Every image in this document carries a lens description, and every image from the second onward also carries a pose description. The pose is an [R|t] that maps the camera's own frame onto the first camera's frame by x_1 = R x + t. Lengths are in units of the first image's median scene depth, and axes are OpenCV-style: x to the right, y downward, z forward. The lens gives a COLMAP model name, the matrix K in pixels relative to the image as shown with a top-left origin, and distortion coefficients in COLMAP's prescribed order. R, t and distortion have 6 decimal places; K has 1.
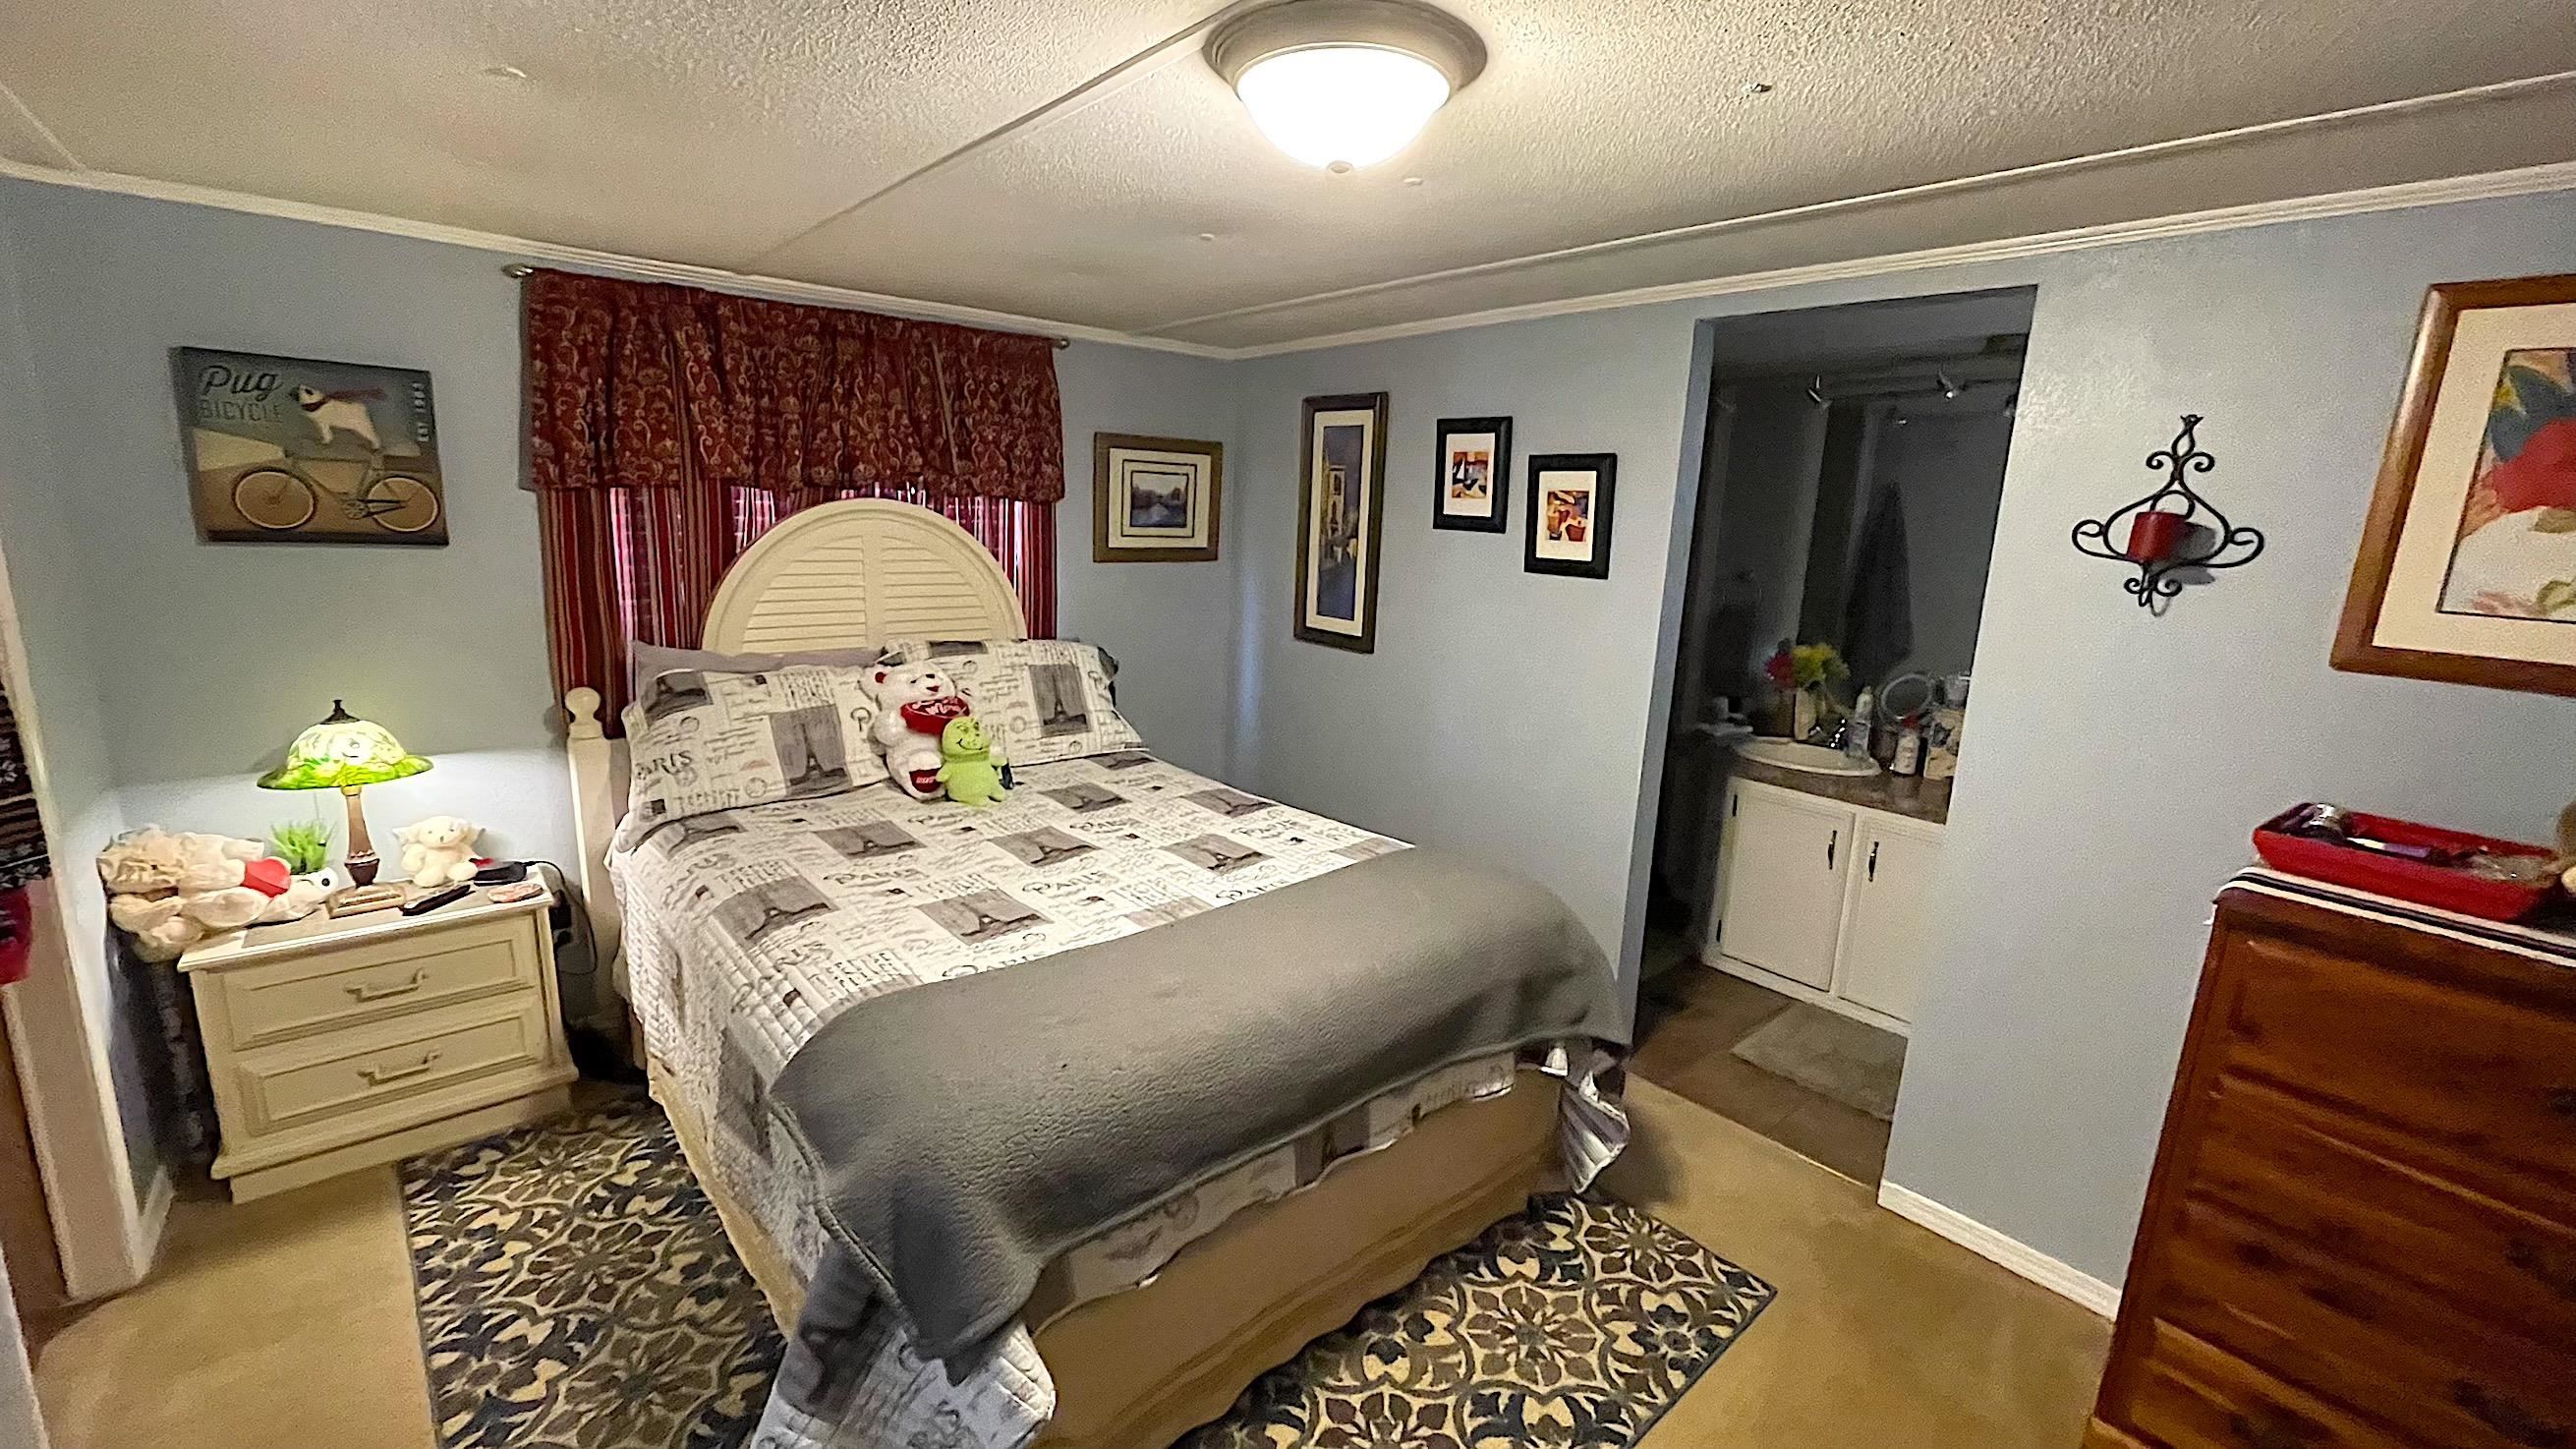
lens RADIAL K [[1037.8, 0, 1292.9], [0, 1037.8, 723.1], [0, 0, 1]] dist [0.000020, -0.000551]
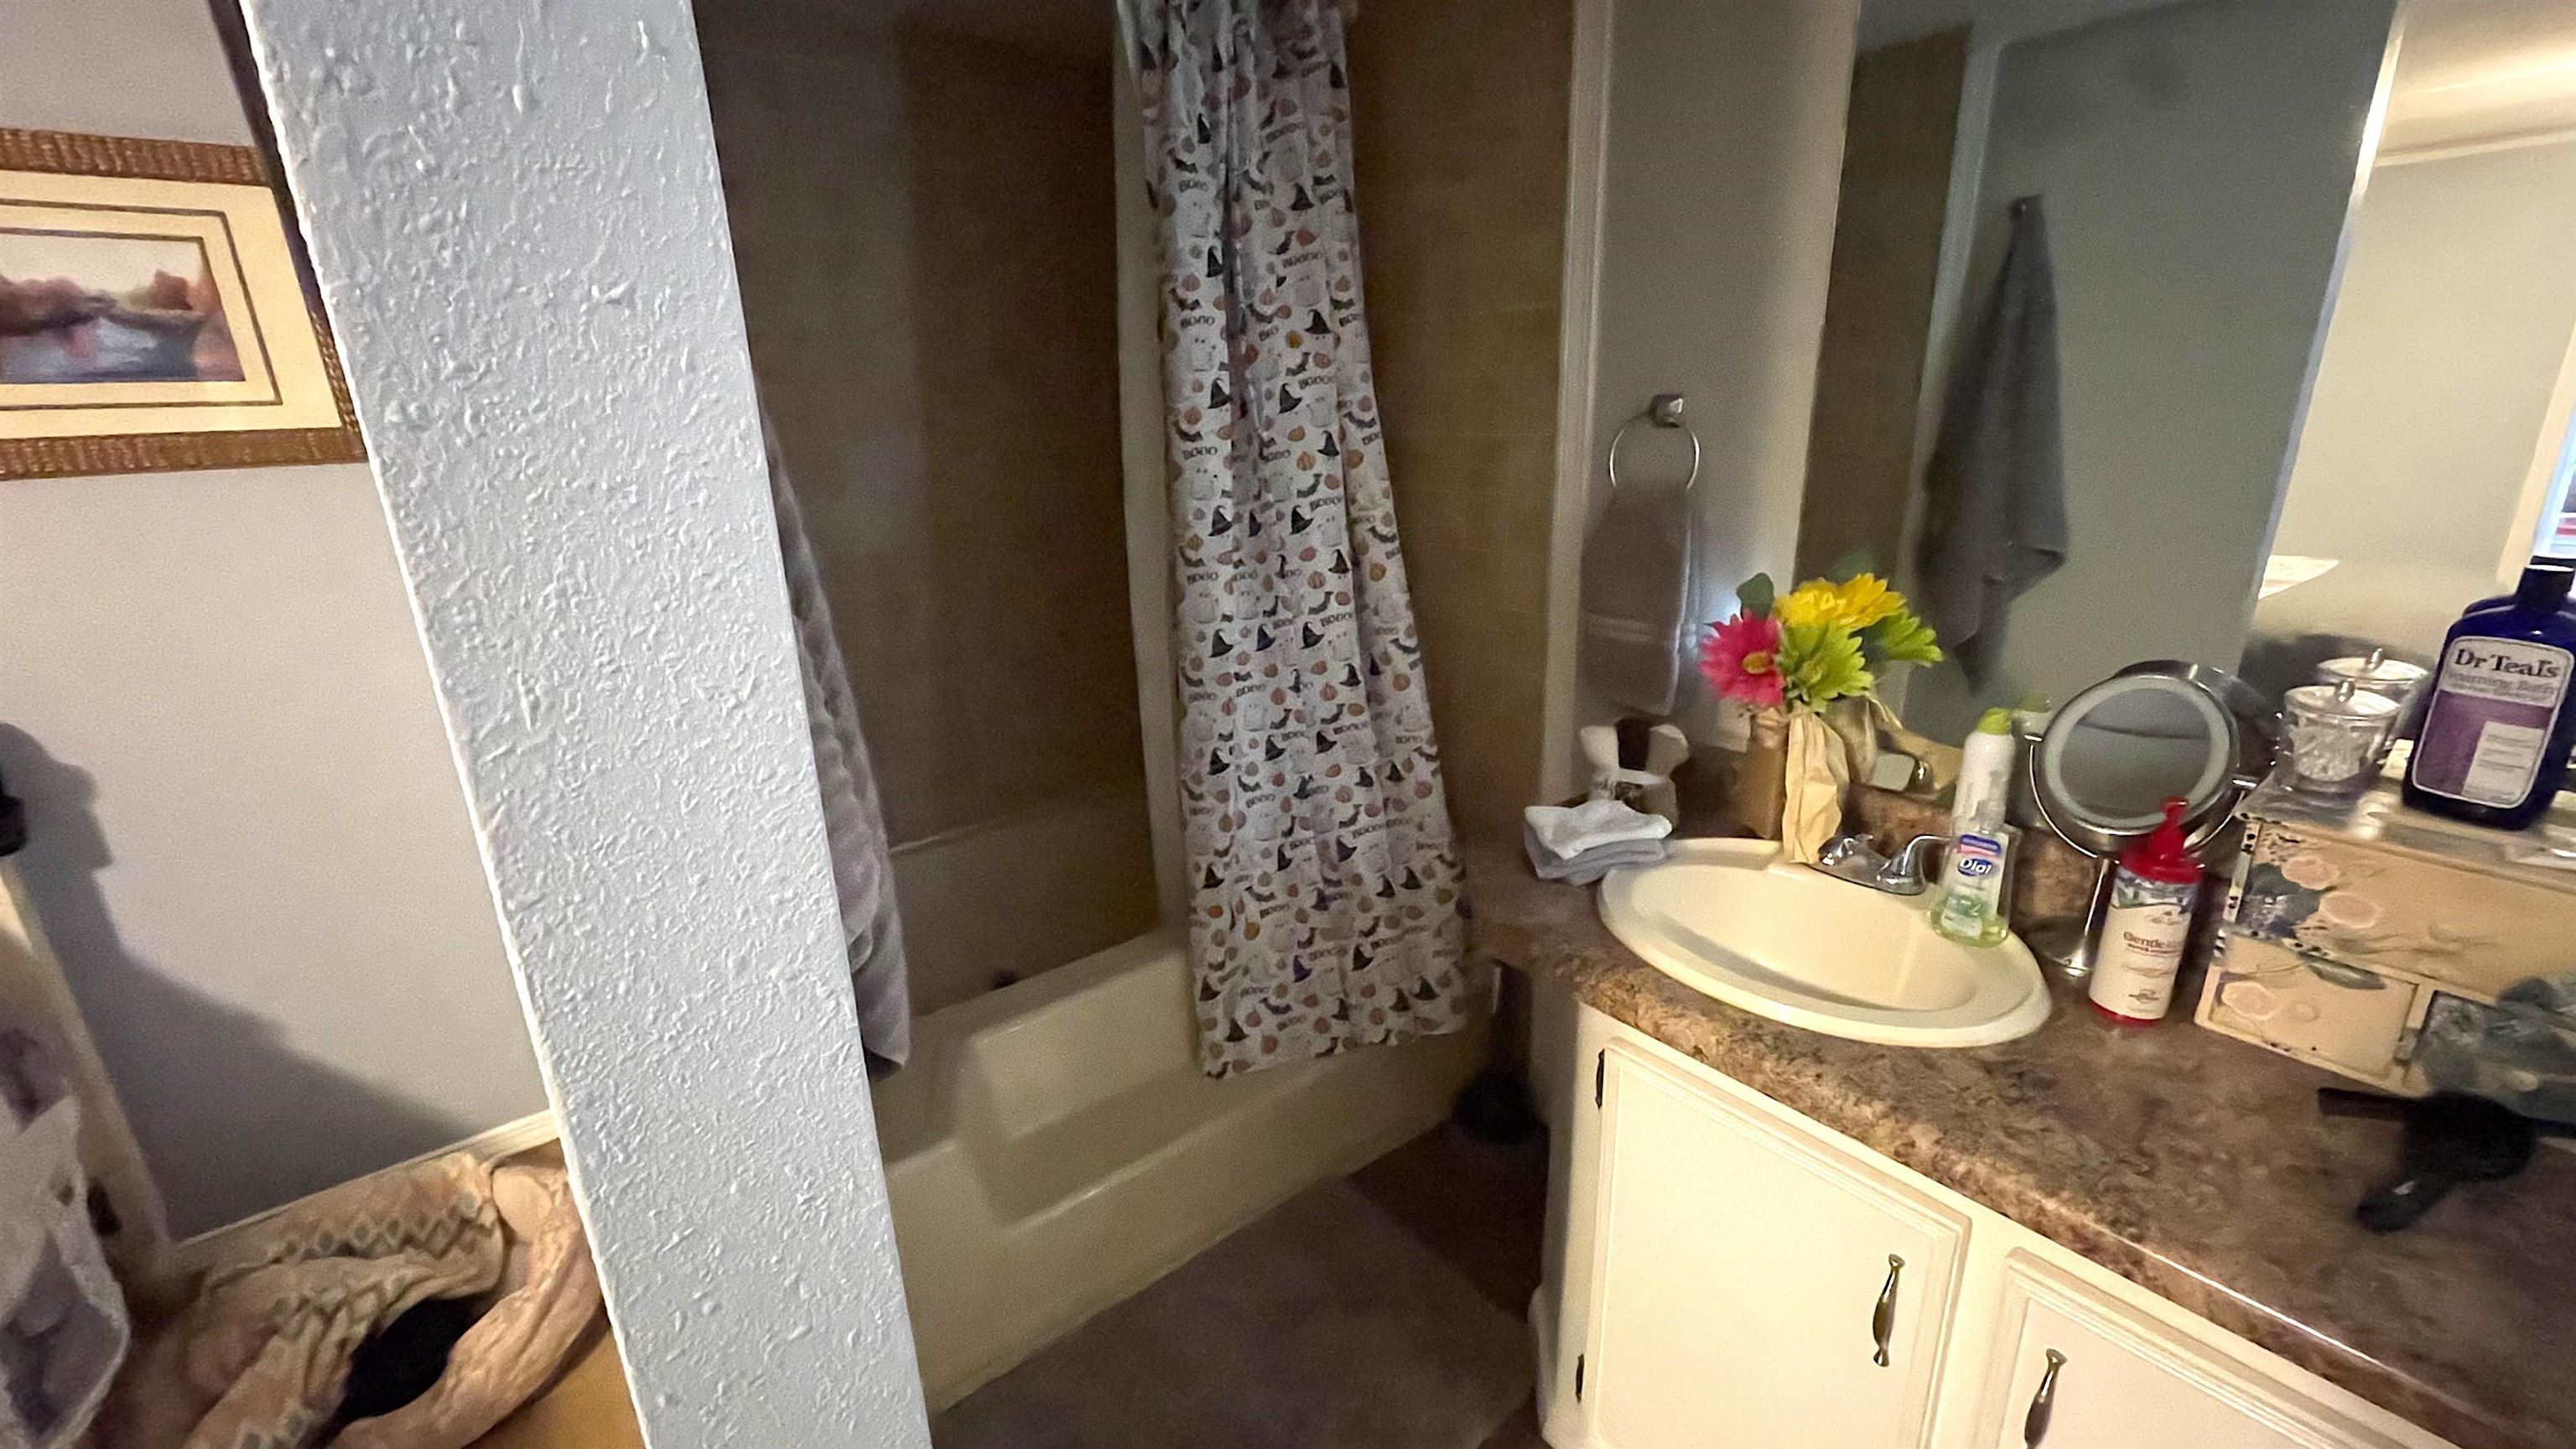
lens RADIAL K [[1037.7, 0, 1288.6], [0, 1037.7, 717.5], [0, 0, 1]] dist [0.000020, -0.000551]
pose [[0.996855, -0.049473, -0.061912, 0.328096], [0.054575, 0.995001, 0.083630, -0.069801], [0.057466, -0.086745, 0.994572, 0.619070]]
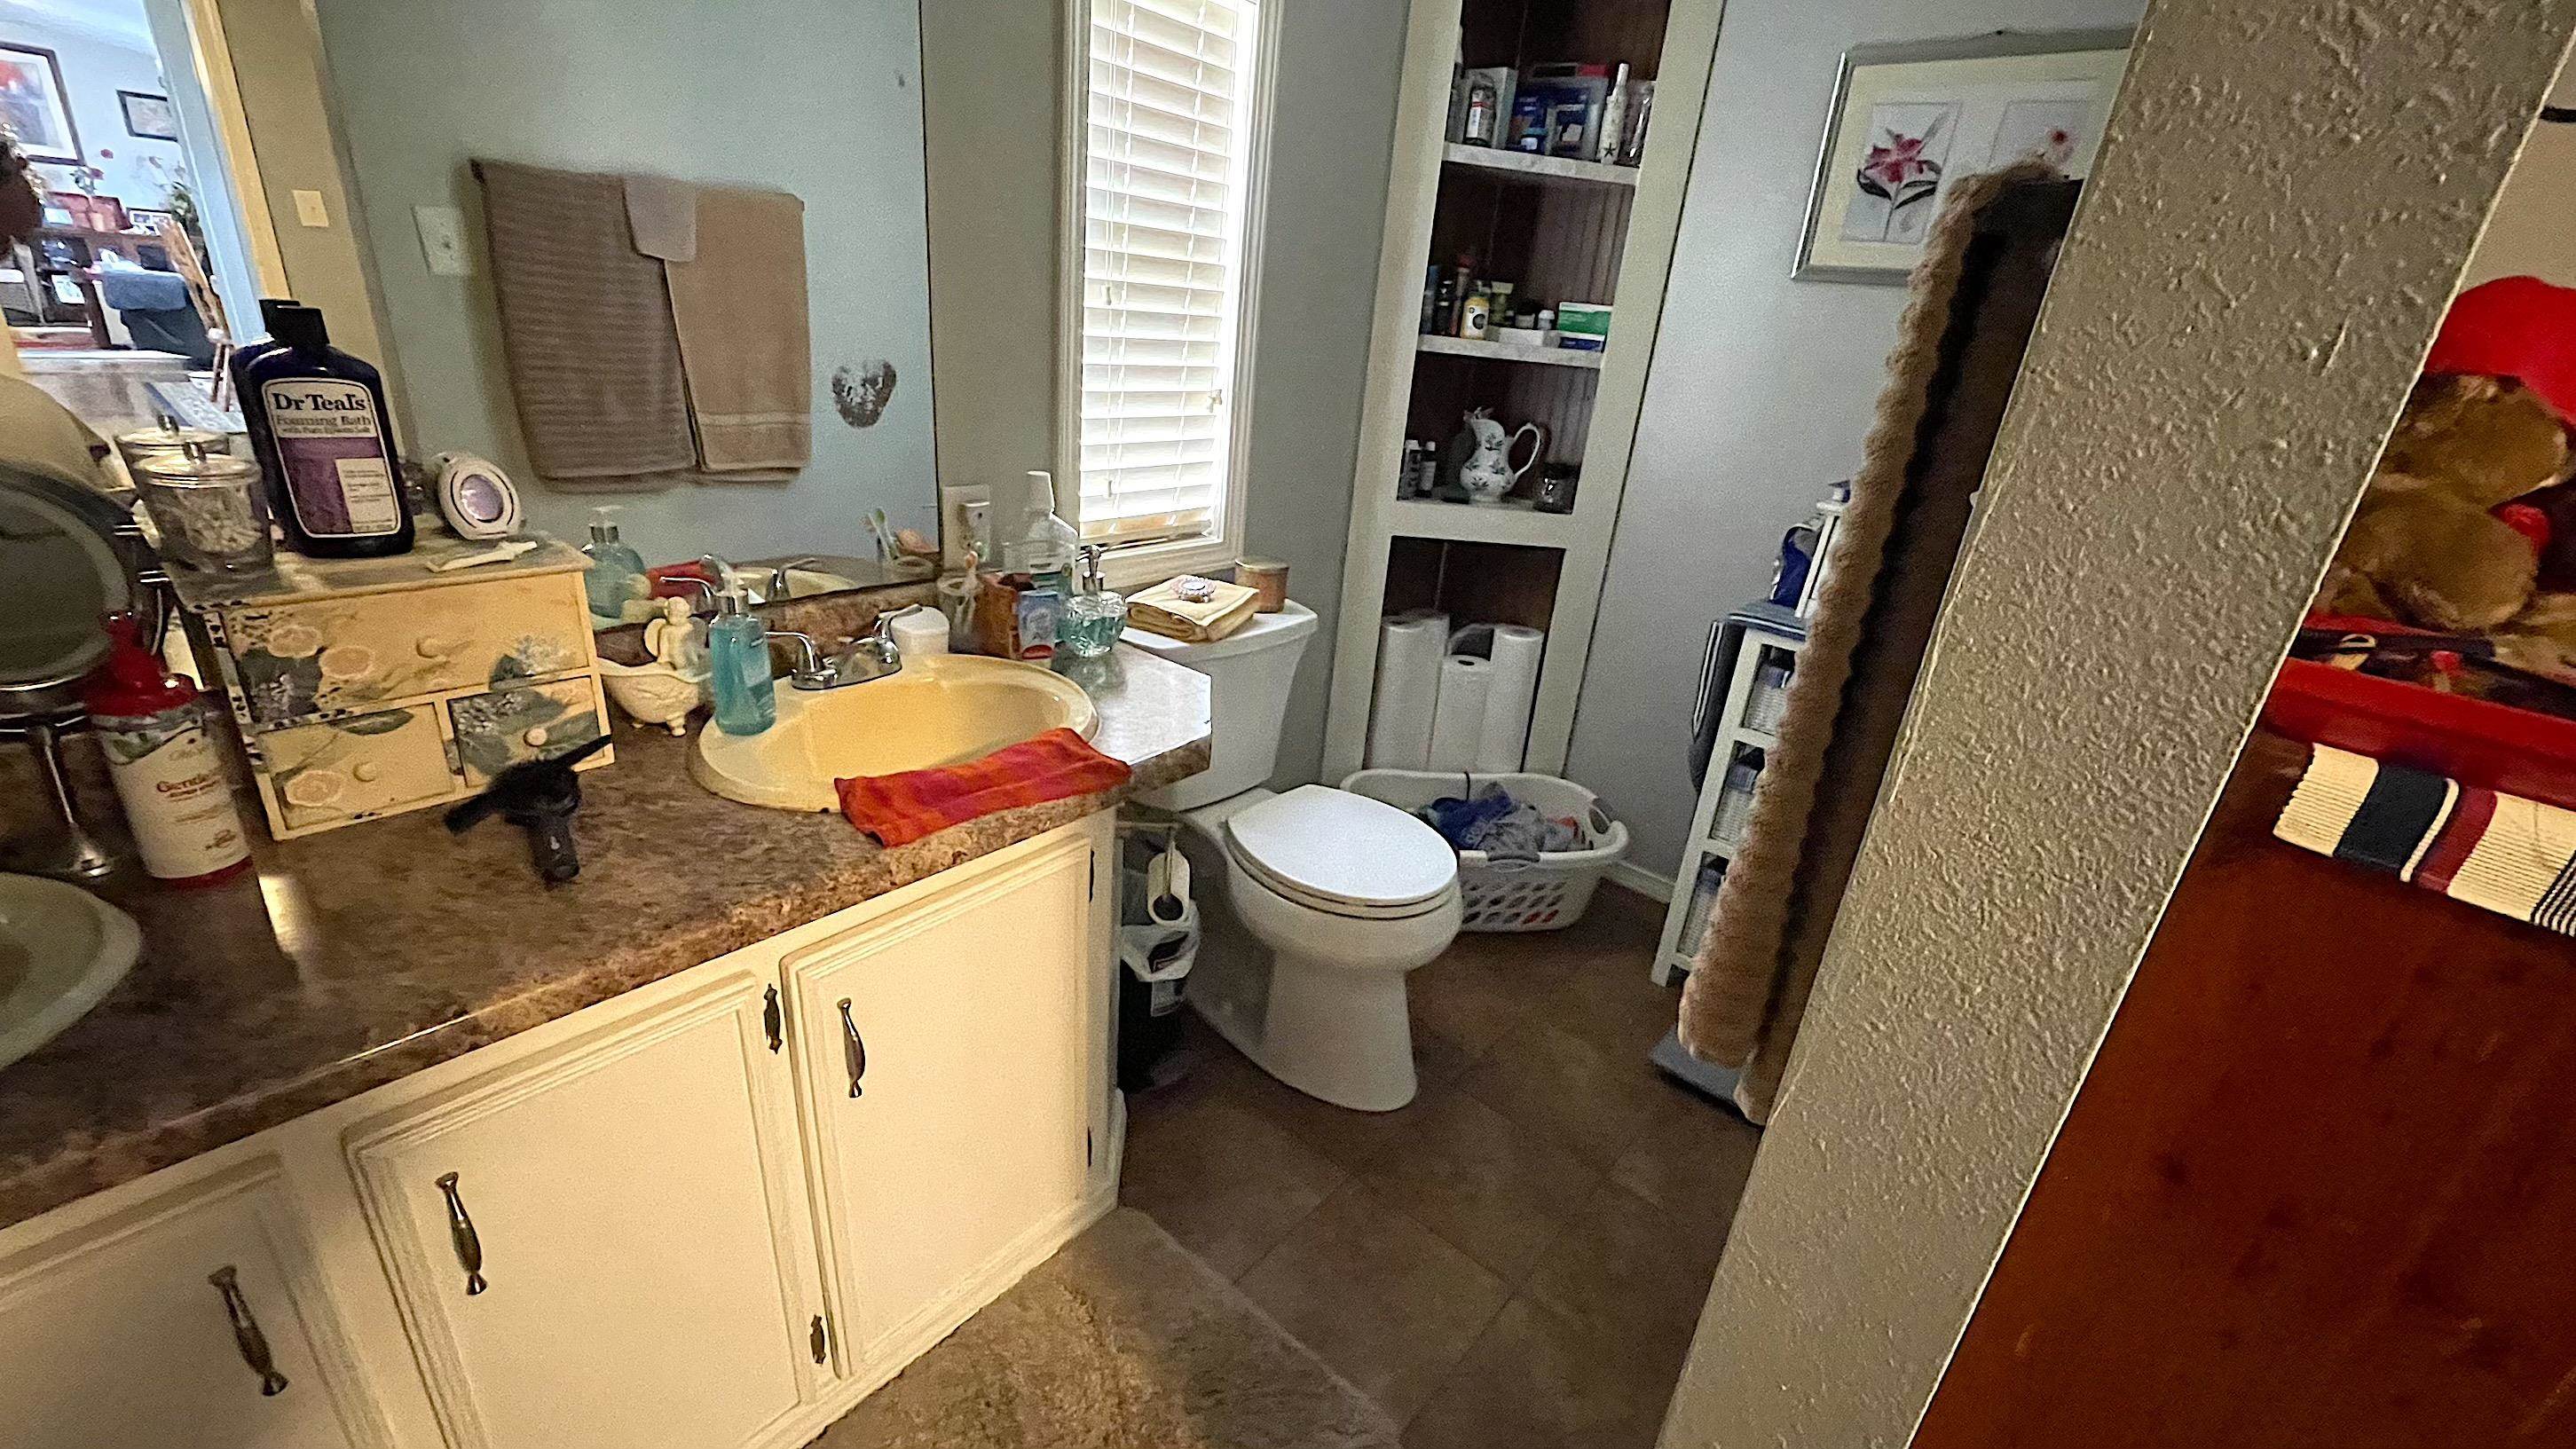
lens RADIAL K [[1037.7, 0, 1291.0], [0, 1037.7, 734.8], [0, 0, 1]] dist [0.000020, -0.000551]
pose [[-0.160238, -0.423466, 0.891628, 0.292986], [0.111906, 0.889683, 0.442653, -0.060560], [-0.980714, 0.170709, -0.095172, 0.675808]]
